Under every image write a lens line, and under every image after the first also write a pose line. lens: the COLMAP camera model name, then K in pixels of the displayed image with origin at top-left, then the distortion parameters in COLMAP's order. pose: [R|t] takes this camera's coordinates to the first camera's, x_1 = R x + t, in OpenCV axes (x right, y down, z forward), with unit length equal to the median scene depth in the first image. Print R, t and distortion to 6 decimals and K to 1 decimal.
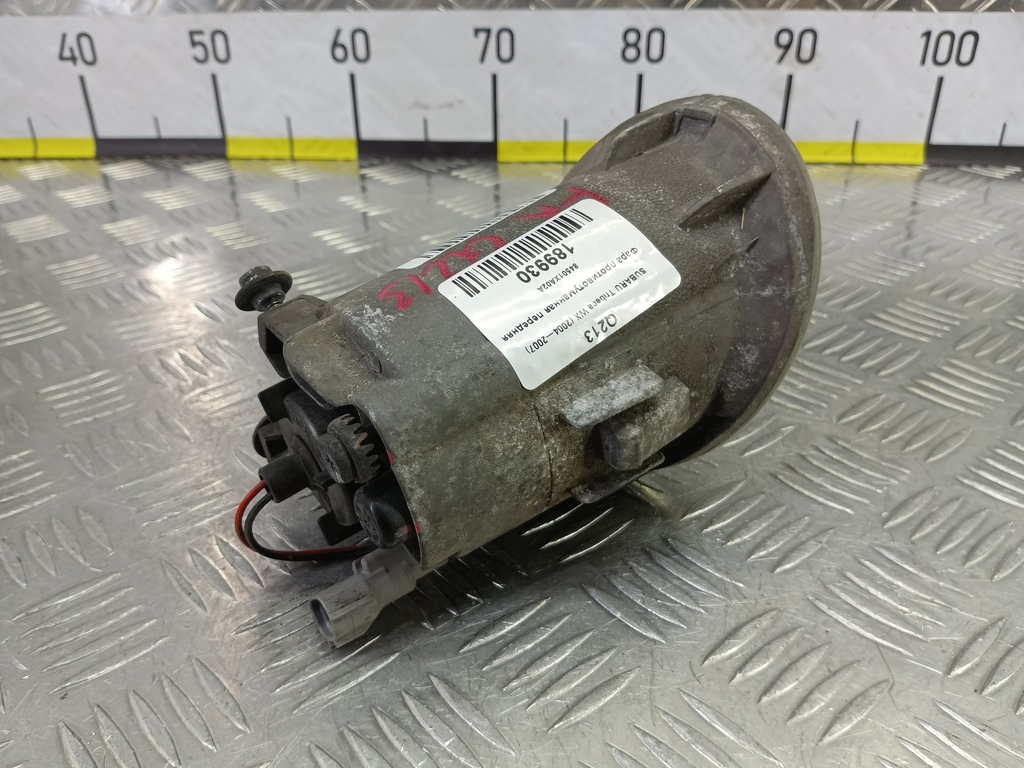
lens RADIAL K [[864.1, 0, 505.5], [0, 864.1, 390.8], [0, 0, 1]] dist [0.004511, -0.108113]
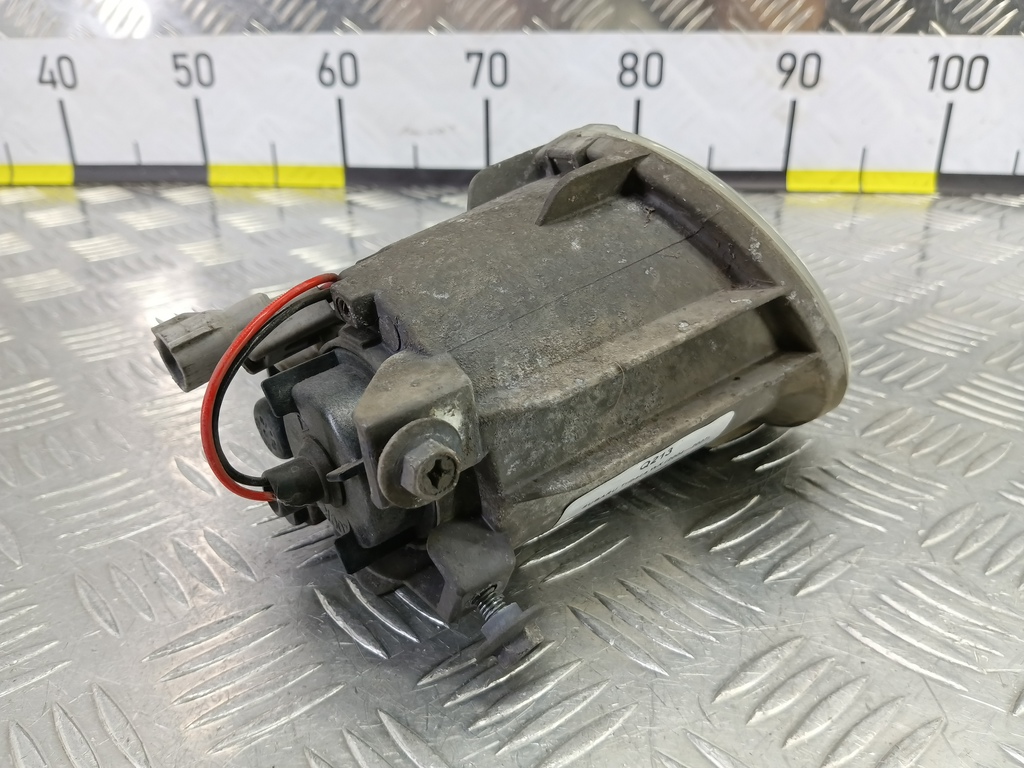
lens RADIAL K [[864.1, 0, 506.4], [0, 864.1, 391.3], [0, 0, 1]] dist [0.004511, -0.108113]
pose [[0.999979, 0.006295, -0.001354, 0.020388], [-0.006383, 0.996810, -0.079559, 0.059342], [0.000849, 0.079566, 0.996829, 0.105646]]
